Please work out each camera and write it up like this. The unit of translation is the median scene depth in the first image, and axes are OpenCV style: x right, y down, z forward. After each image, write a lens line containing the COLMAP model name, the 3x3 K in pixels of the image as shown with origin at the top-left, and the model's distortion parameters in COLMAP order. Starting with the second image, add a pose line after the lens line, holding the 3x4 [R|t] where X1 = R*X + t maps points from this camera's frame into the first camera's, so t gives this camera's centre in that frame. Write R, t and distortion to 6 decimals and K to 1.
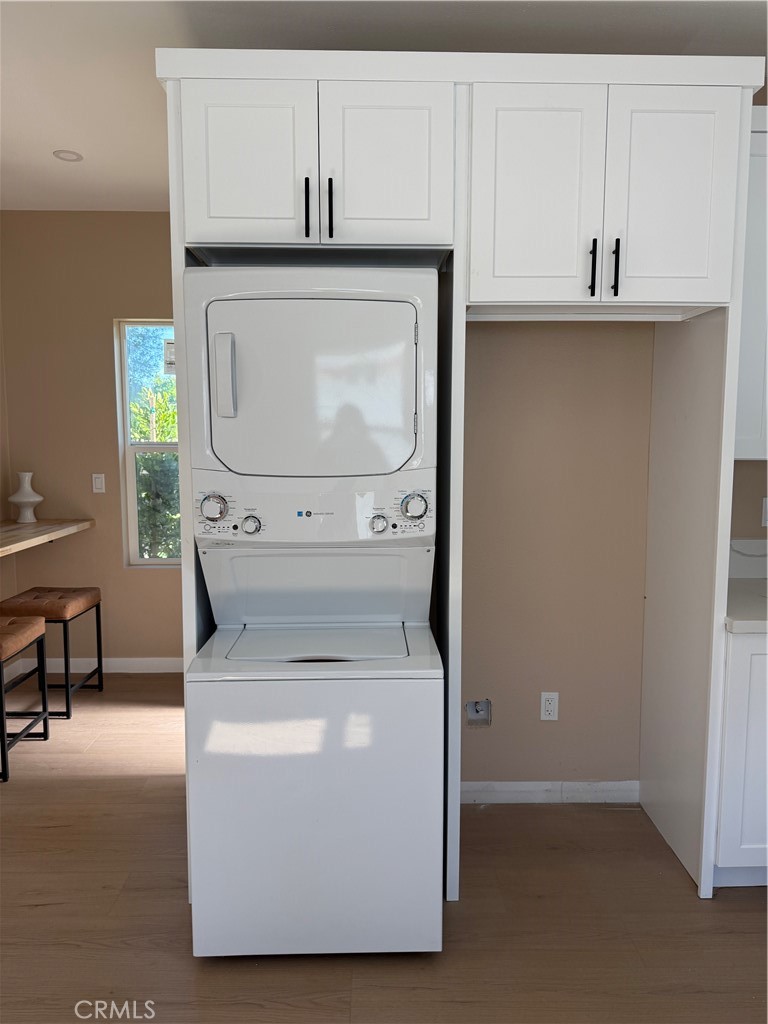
lens RADIAL K [[714.6, 0, 384.0], [0, 714.6, 512.0], [0, 0, 1]] dist [0.107873, -0.200302]
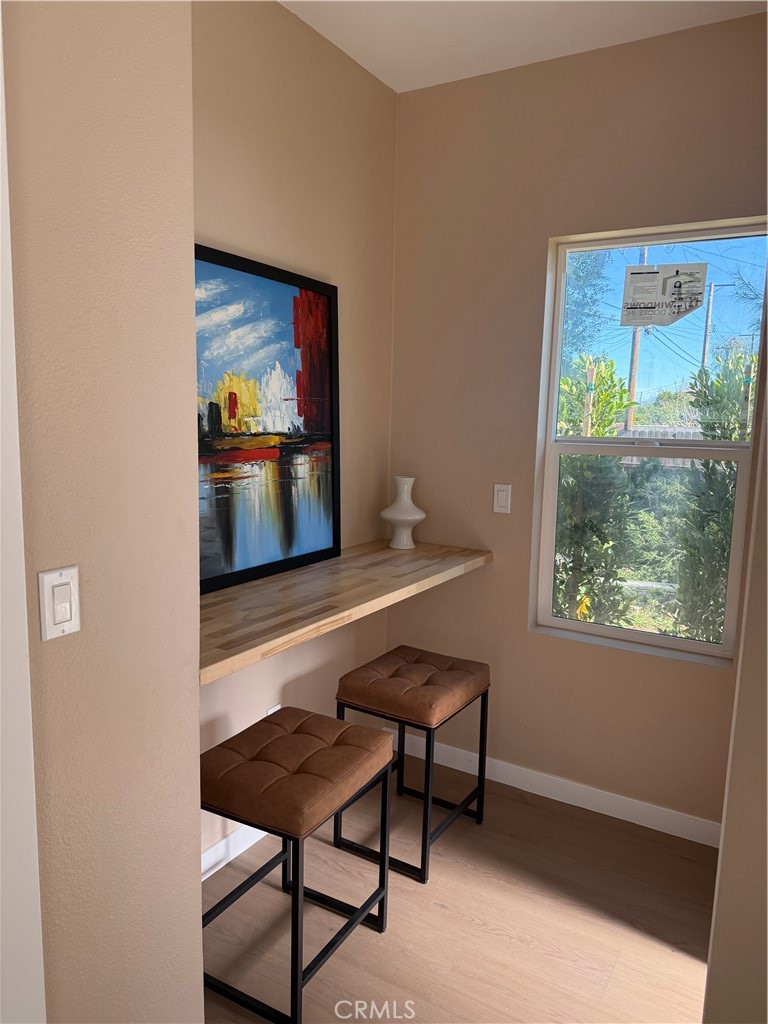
lens RADIAL K [[714.6, 0, 384.0], [0, 714.6, 512.0], [0, 0, 1]] dist [0.107873, -0.200302]
pose [[0.846968, 0.091535, -0.523704, -0.145651], [-0.079491, 0.995797, 0.045492, -0.049594], [0.525667, 0.003100, 0.850685, 0.395064]]
